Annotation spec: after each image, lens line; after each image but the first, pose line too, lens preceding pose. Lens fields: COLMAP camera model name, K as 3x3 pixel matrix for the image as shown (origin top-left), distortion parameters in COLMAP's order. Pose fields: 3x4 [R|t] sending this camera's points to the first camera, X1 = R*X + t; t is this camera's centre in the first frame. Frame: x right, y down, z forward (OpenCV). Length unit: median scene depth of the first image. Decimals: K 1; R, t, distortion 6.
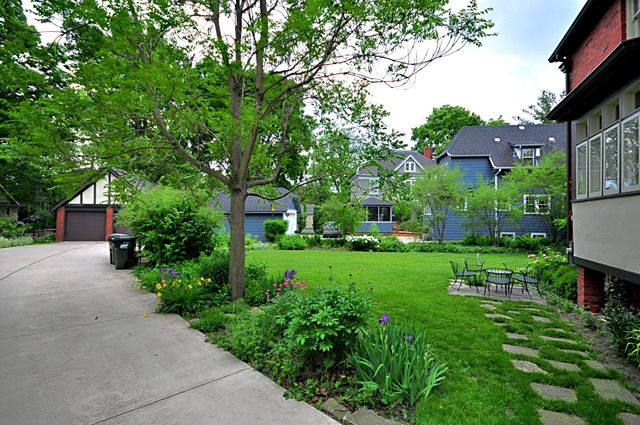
lens RADIAL K [[300.7, 0, 326.1], [0, 300.7, 212.5], [0, 0, 1]] dist [-0.001015, 0.000284]
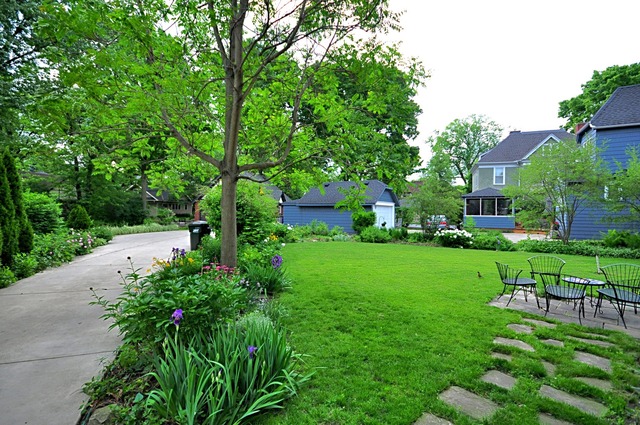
lens RADIAL K [[300.7, 0, 319.5], [0, 300.7, 211.9], [0, 0, 1]] dist [-0.001015, 0.000284]
pose [[0.922426, 0.002795, -0.386165, 0.092215], [0.003635, 0.999867, 0.015919, 0.009737], [0.386158, -0.016087, 0.922292, 0.050426]]
